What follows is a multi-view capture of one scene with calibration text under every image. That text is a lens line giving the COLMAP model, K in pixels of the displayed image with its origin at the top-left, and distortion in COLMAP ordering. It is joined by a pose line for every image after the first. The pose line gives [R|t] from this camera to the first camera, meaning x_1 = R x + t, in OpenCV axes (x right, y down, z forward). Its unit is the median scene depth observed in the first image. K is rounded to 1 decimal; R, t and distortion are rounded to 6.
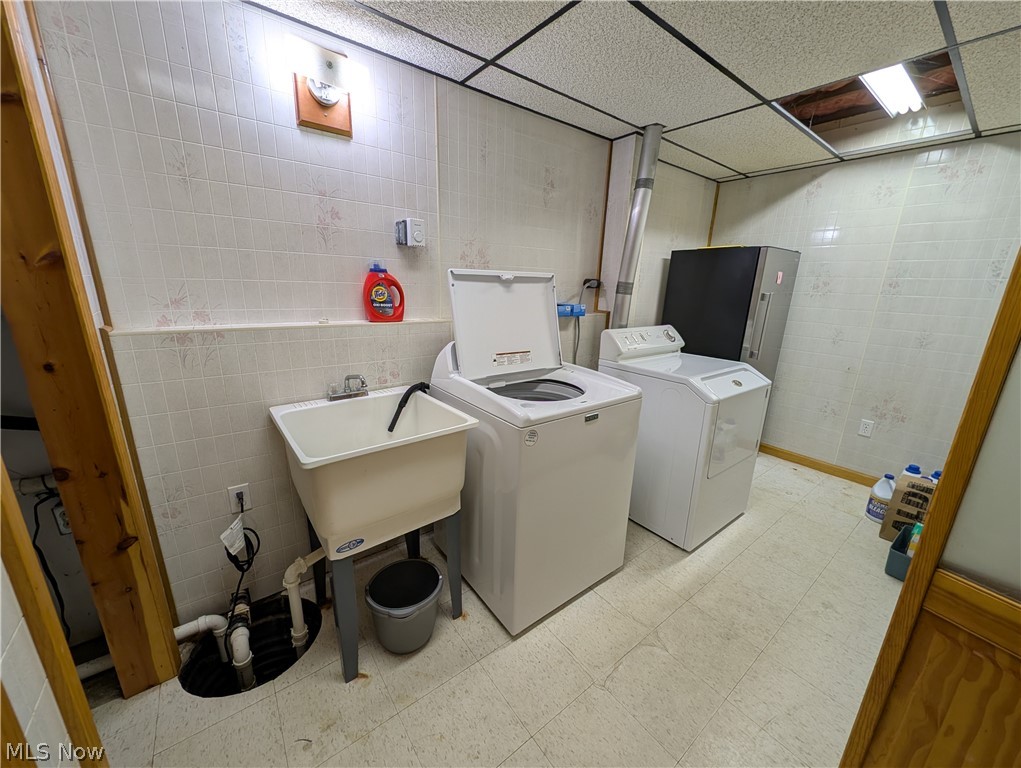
lens RADIAL K [[385.8, 0, 509.7], [0, 385.8, 382.8], [0, 0, 1]] dist [0.006163, -0.002762]
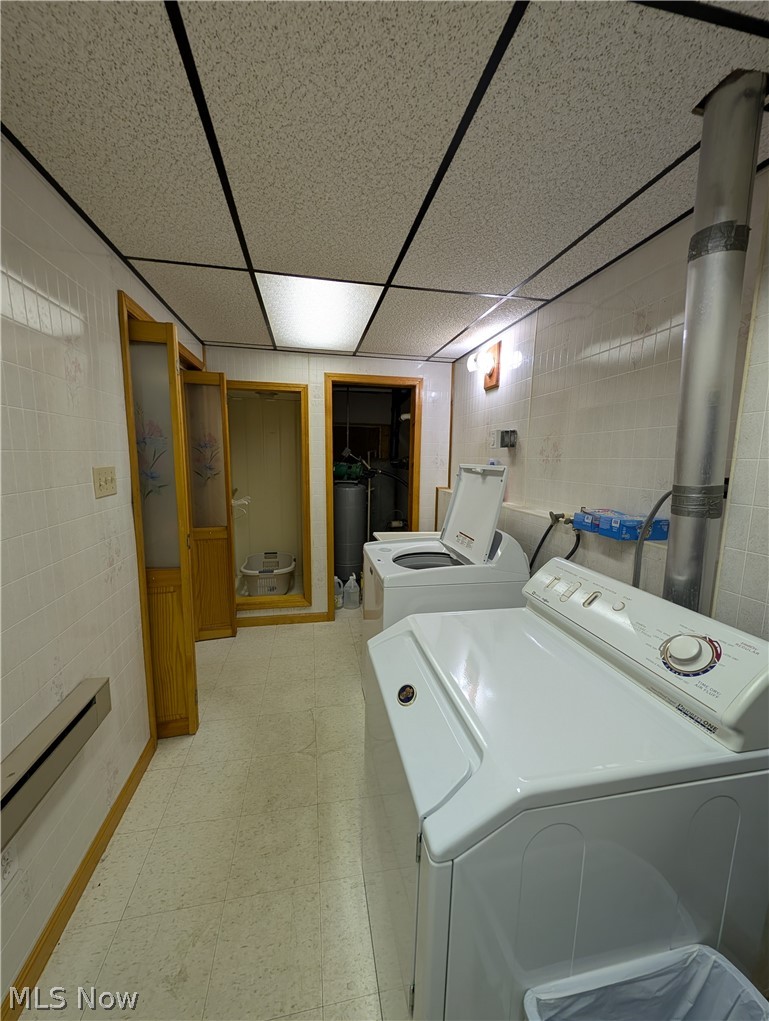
lens RADIAL K [[385.8, 0, 382.3], [0, 385.8, 508.9], [0, 0, 1]] dist [0.006163, -0.002762]
pose [[-0.445434, 0.084728, -0.891297, 1.119592], [-0.256767, 0.941605, 0.217832, -0.335852], [0.857706, 0.325885, -0.397667, 1.229659]]
